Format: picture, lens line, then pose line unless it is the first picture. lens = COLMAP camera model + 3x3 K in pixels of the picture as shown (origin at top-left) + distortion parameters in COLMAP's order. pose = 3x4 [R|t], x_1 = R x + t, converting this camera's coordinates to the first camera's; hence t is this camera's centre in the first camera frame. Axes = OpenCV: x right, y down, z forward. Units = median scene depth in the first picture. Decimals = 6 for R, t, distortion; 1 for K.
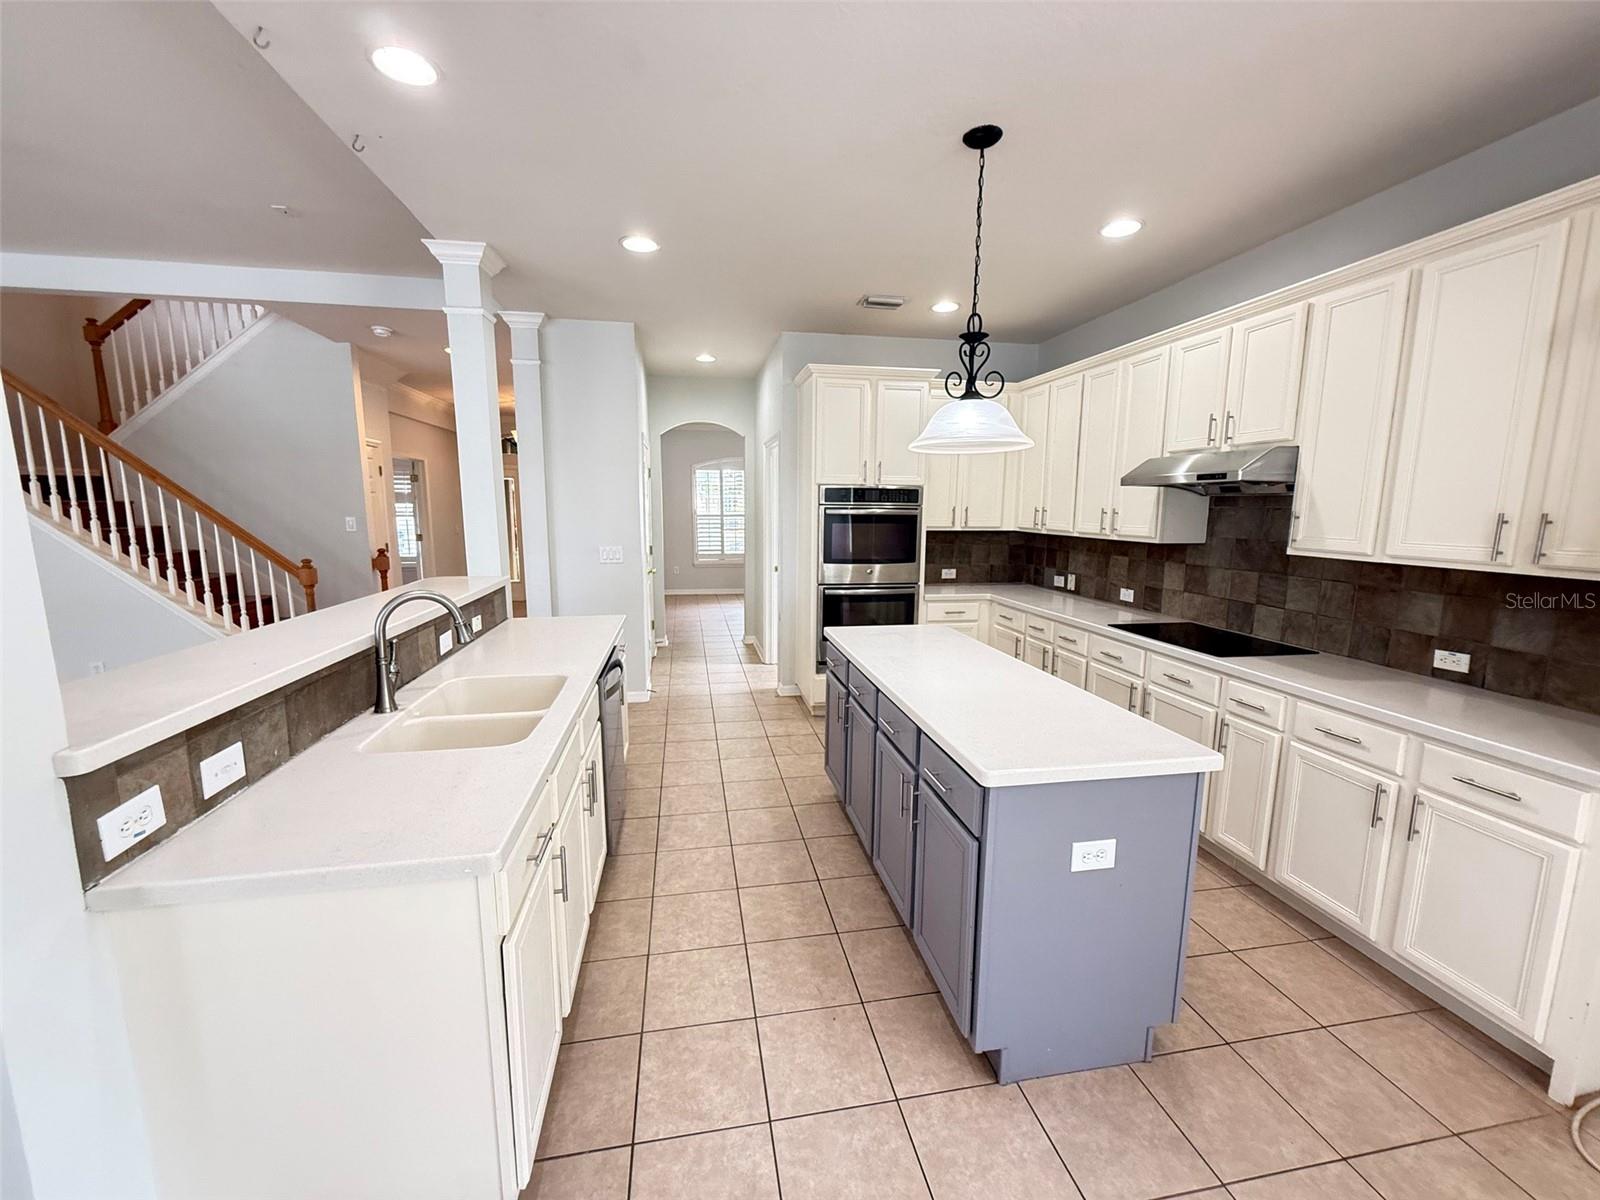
lens RADIAL K [[639.0, 0, 804.8], [0, 639.0, 604.1], [0, 0, 1]] dist [-0.001683, 0.000914]
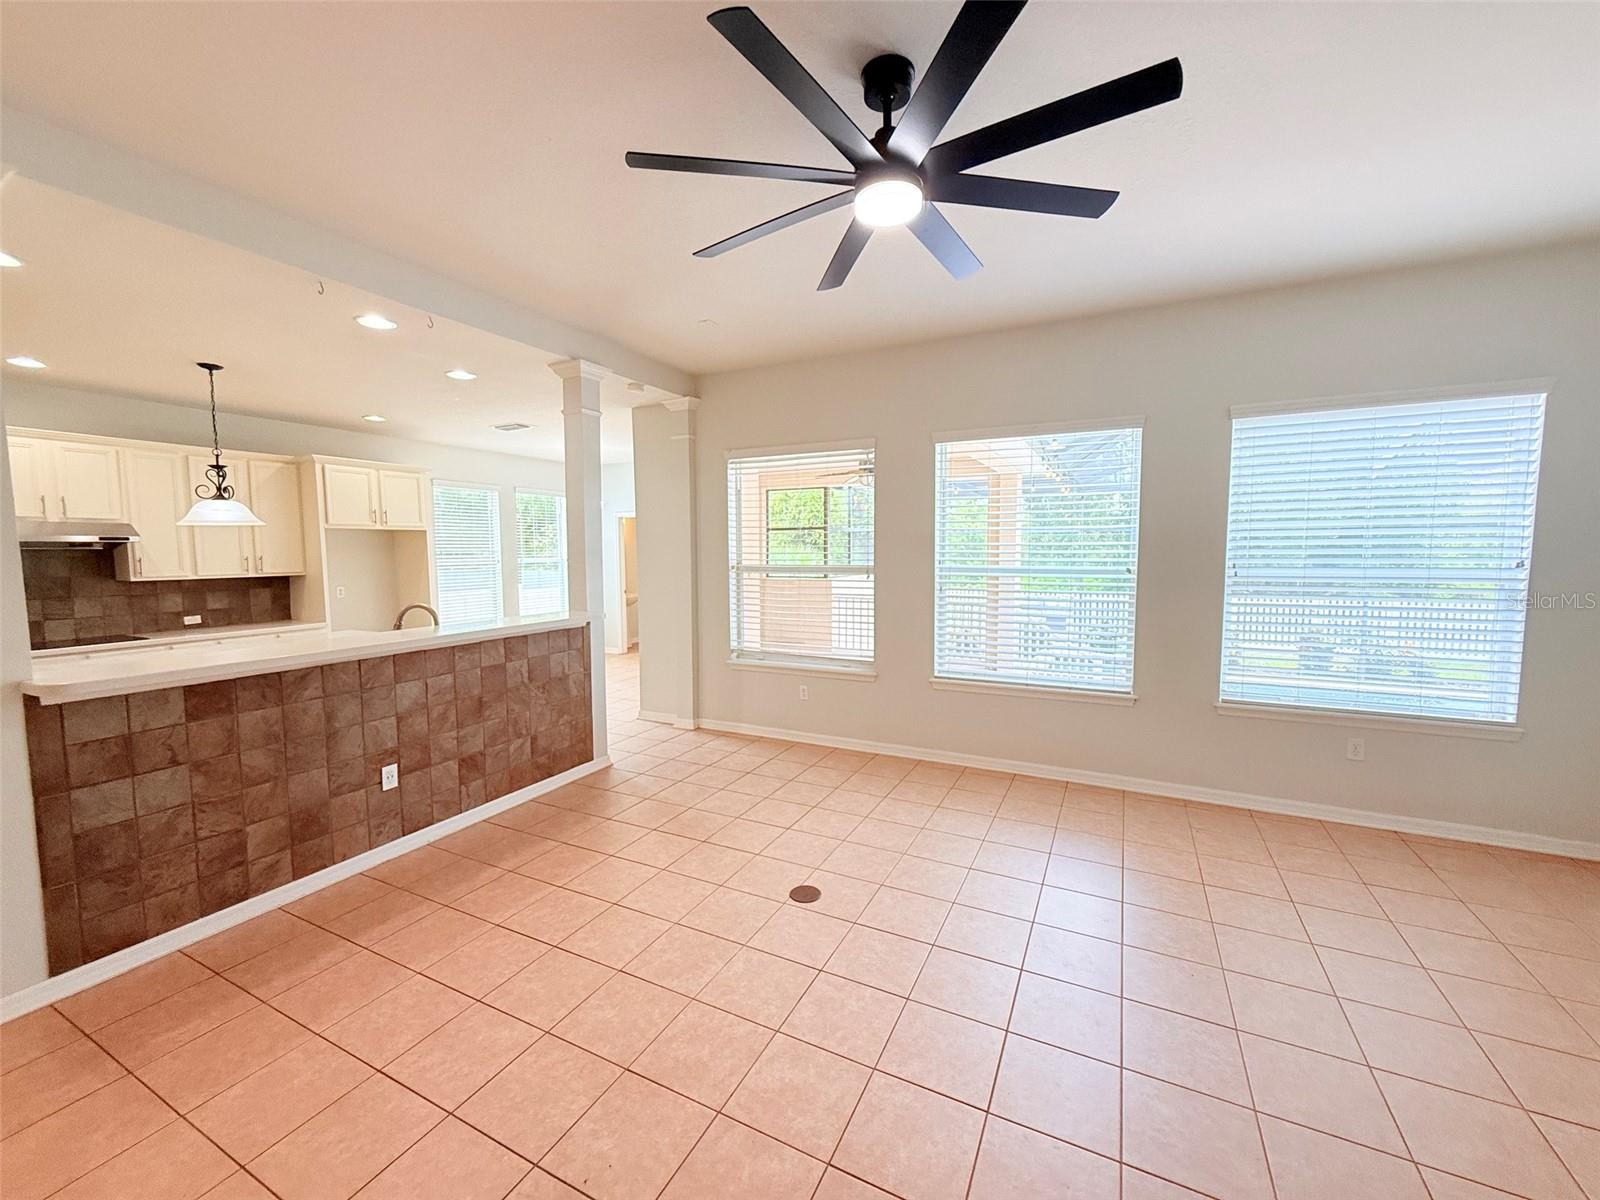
lens RADIAL K [[639.0, 0, 803.5], [0, 639.0, 597.9], [0, 0, 1]] dist [-0.001683, 0.000914]
pose [[-0.796779, -0.049855, 0.602210, -1.516816], [0.093823, 0.974298, 0.204794, -0.179946], [-0.596942, 0.219677, -0.771623, 1.015601]]
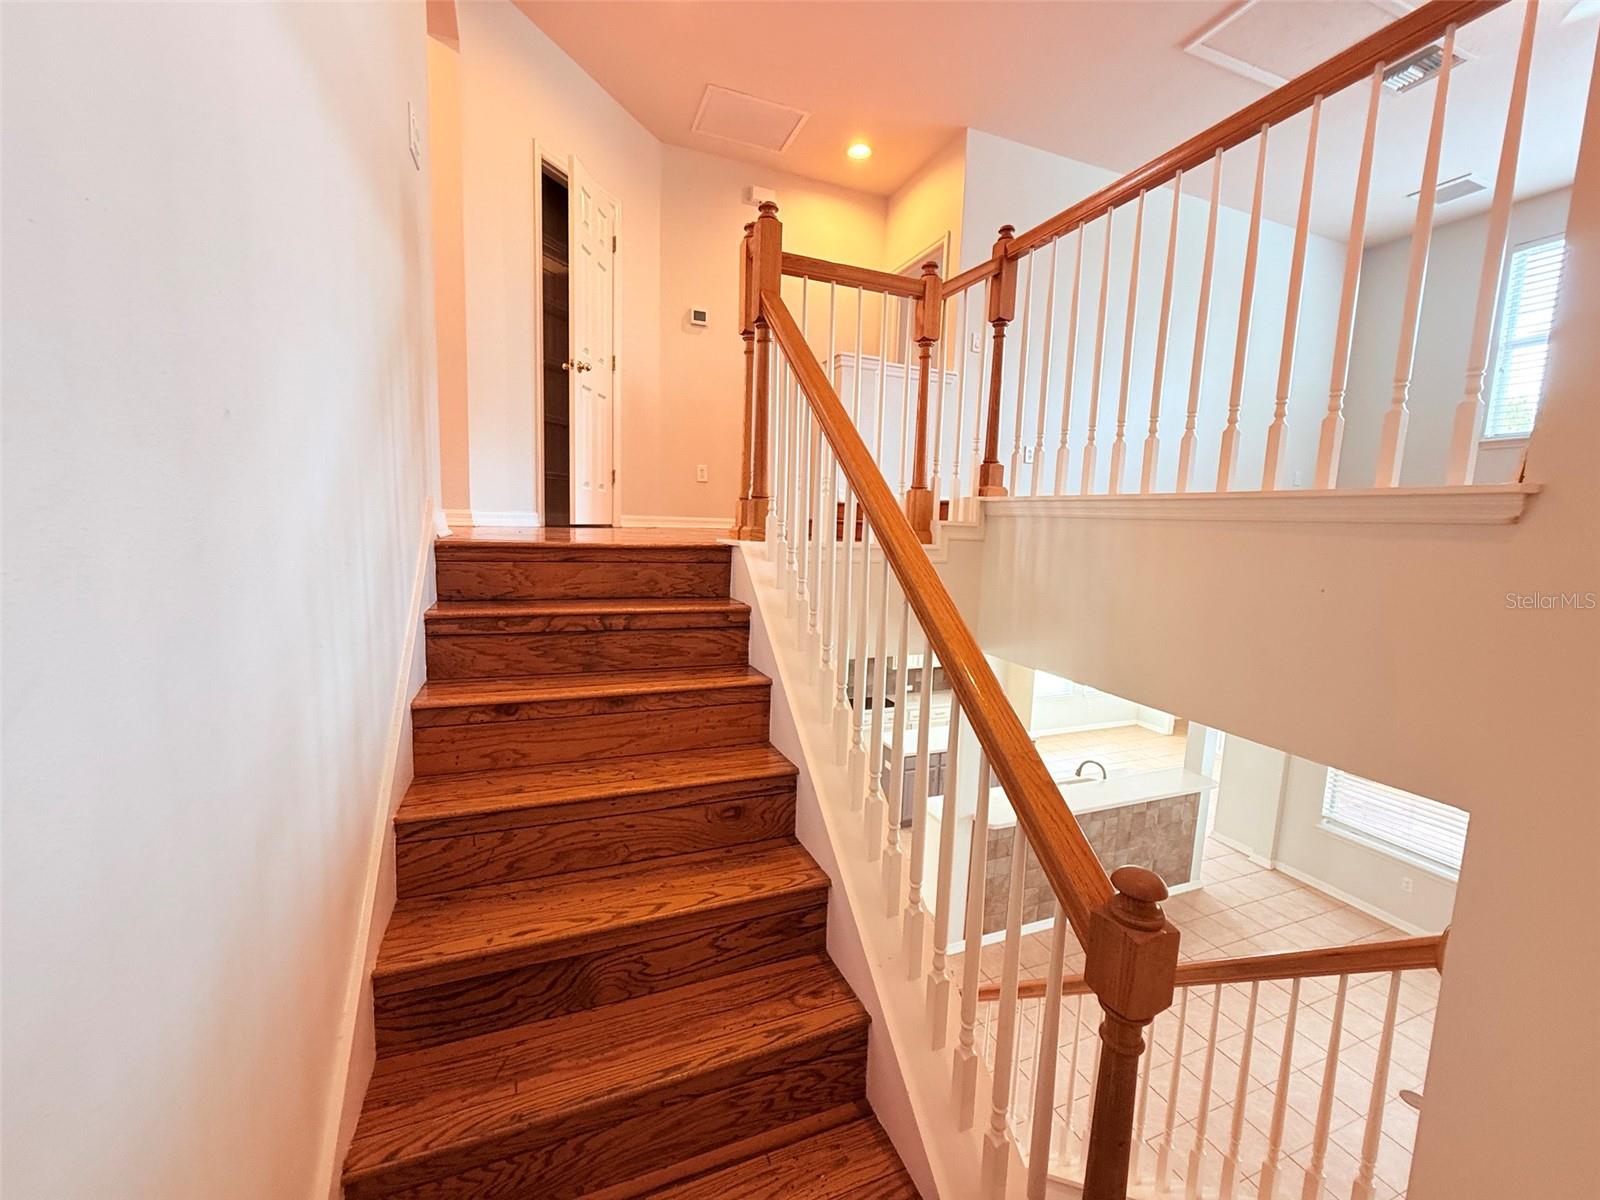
lens RADIAL K [[639.0, 0, 801.4], [0, 639.0, 596.5], [0, 0, 1]] dist [-0.001683, 0.000914]
pose [[-0.197639, -0.128092, 0.971870, -1.792930], [0.118426, 0.981045, 0.153384, -0.793322], [-0.973095, 0.145409, -0.178723, 1.572486]]
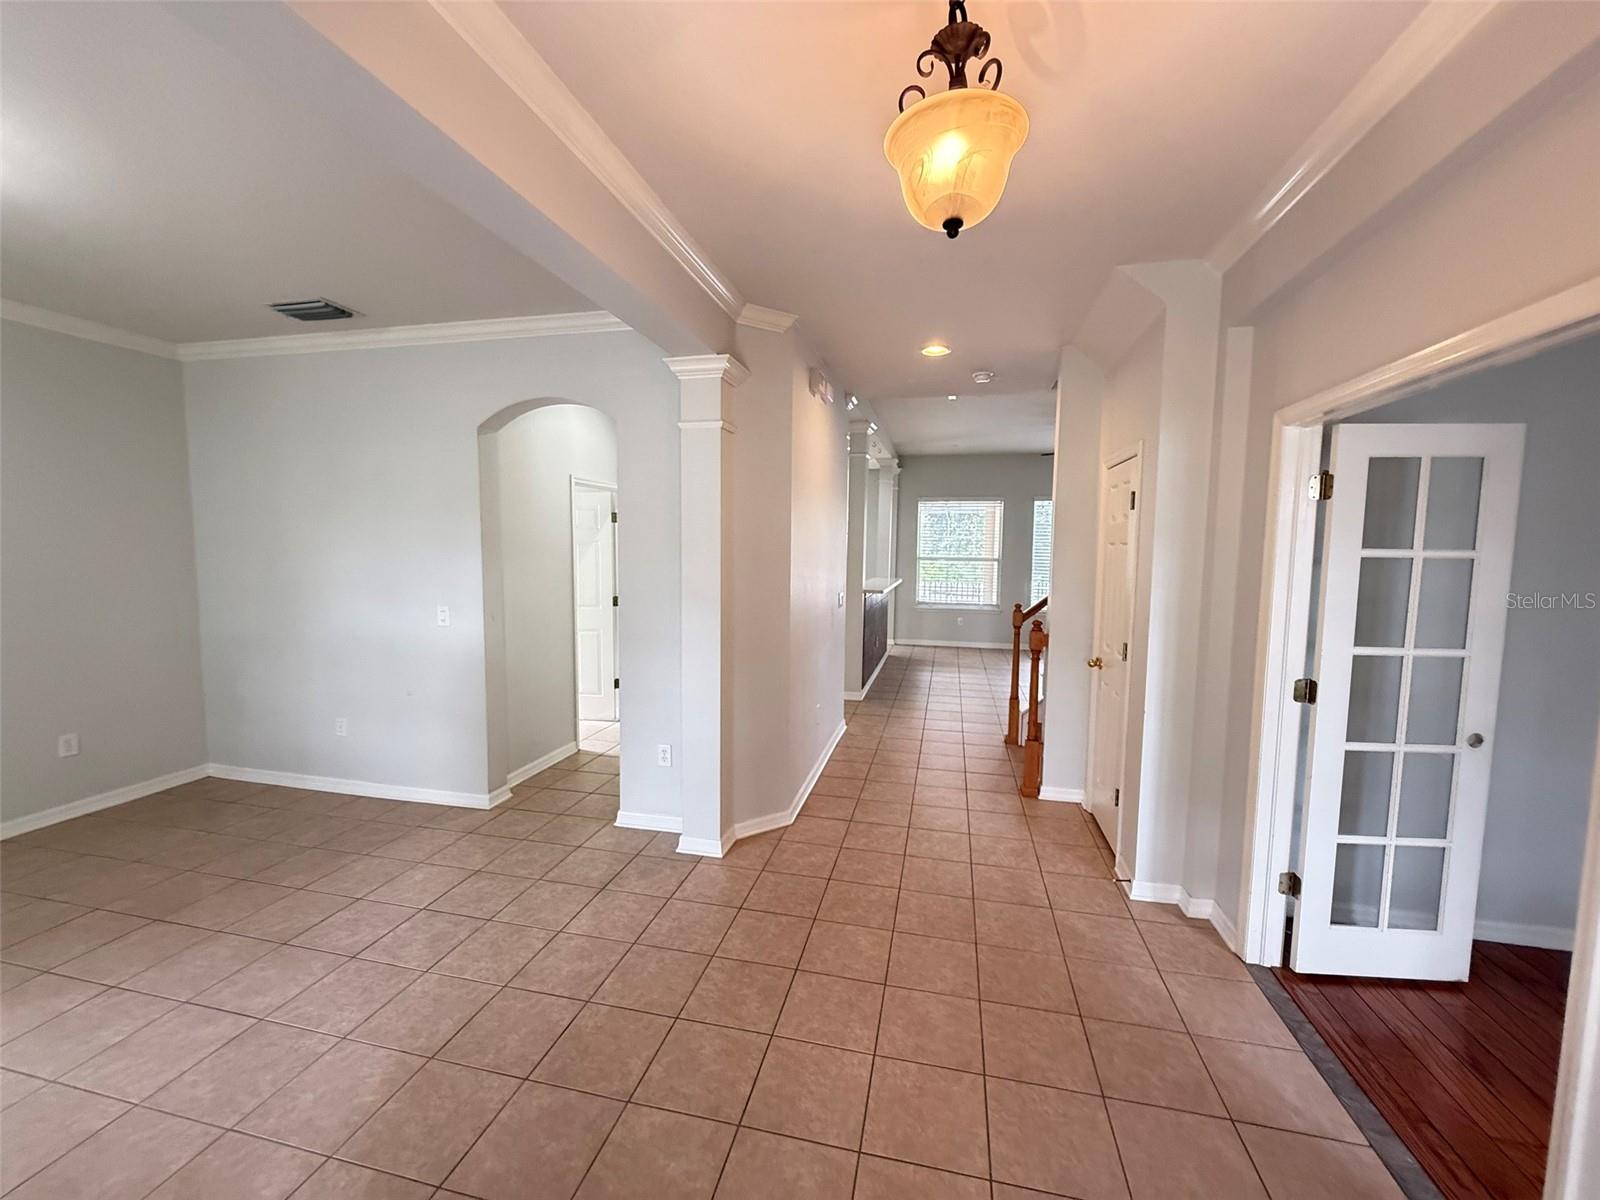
lens RADIAL K [[639.0, 0, 800.2], [0, 639.0, 597.6], [0, 0, 1]] dist [-0.001683, 0.000914]
pose [[-0.913729, -0.048968, 0.403364, -1.137258], [0.046555, 0.973557, 0.223650, -0.461476], [-0.403649, 0.223134, -0.887287, 2.809707]]
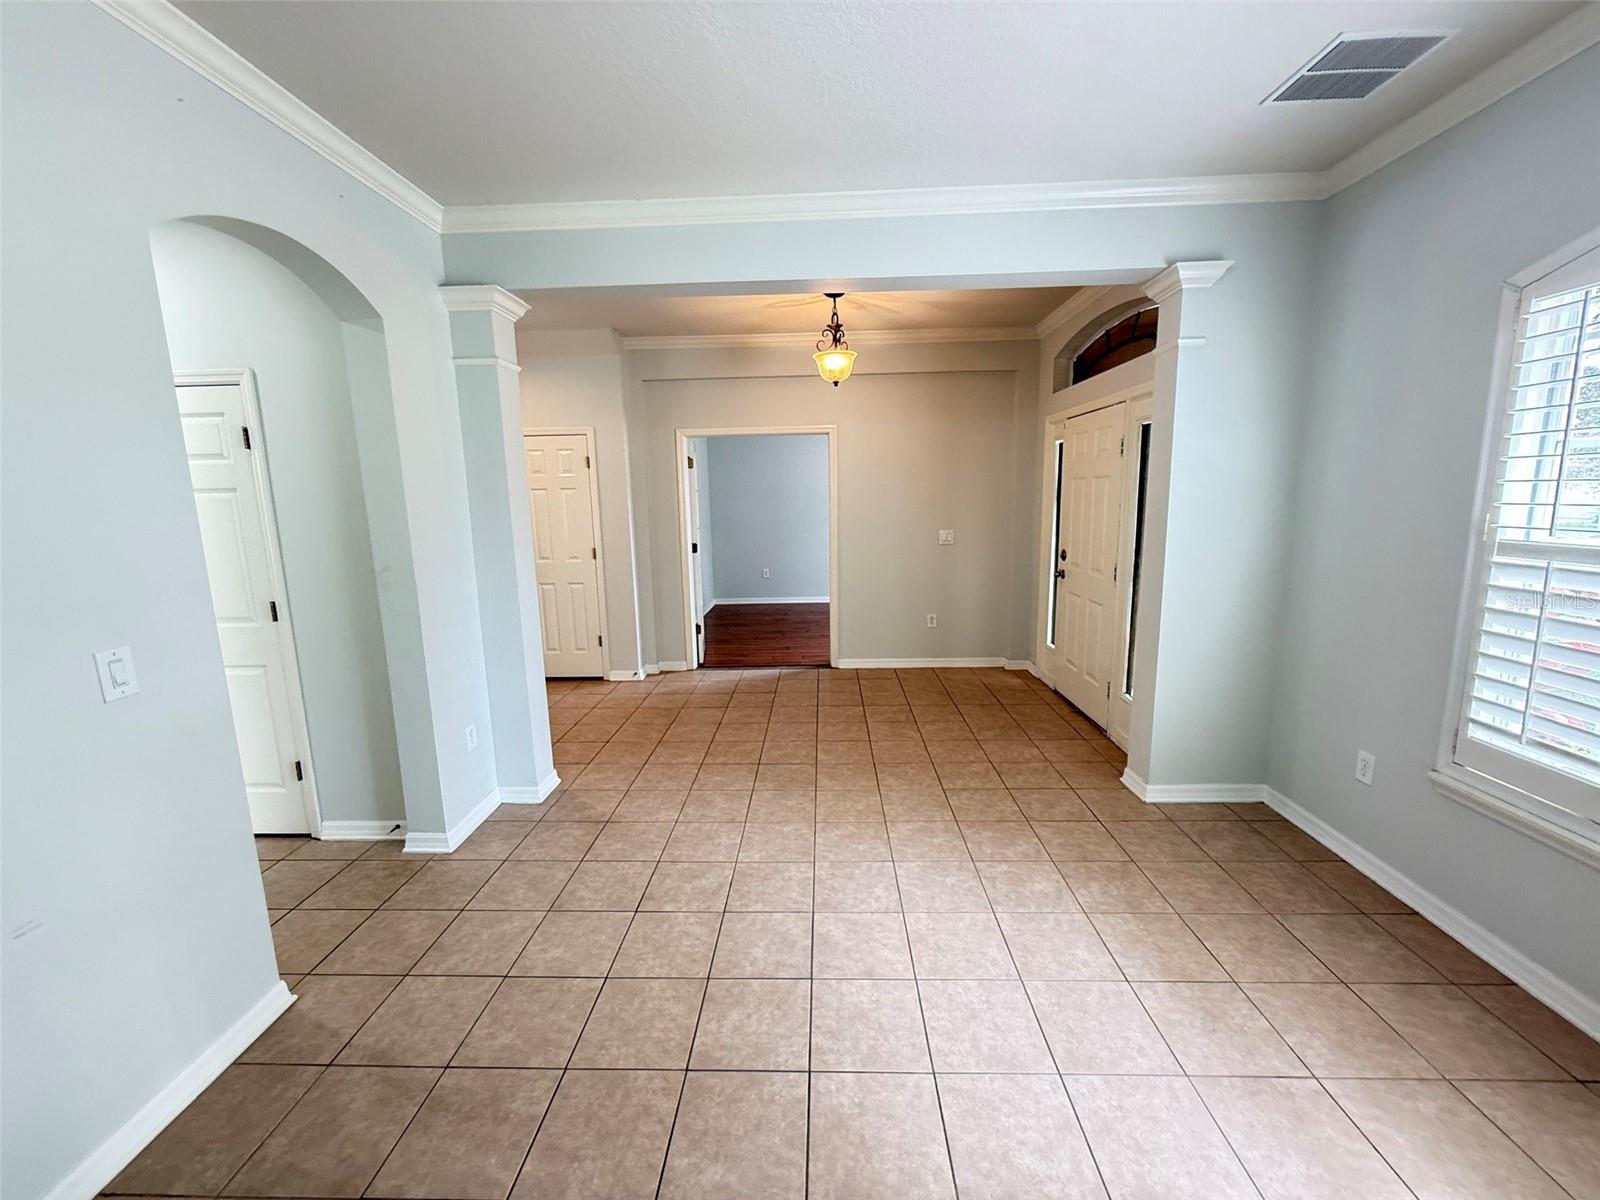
lens RADIAL K [[639.0, 0, 801.9], [0, 639.0, 598.8], [0, 0, 1]] dist [-0.001683, 0.000914]
pose [[-0.223599, 0.158114, -0.961771, 0.190429], [-0.130939, 0.972937, 0.190391, -0.411496], [0.965846, 0.168504, -0.196845, 2.629436]]
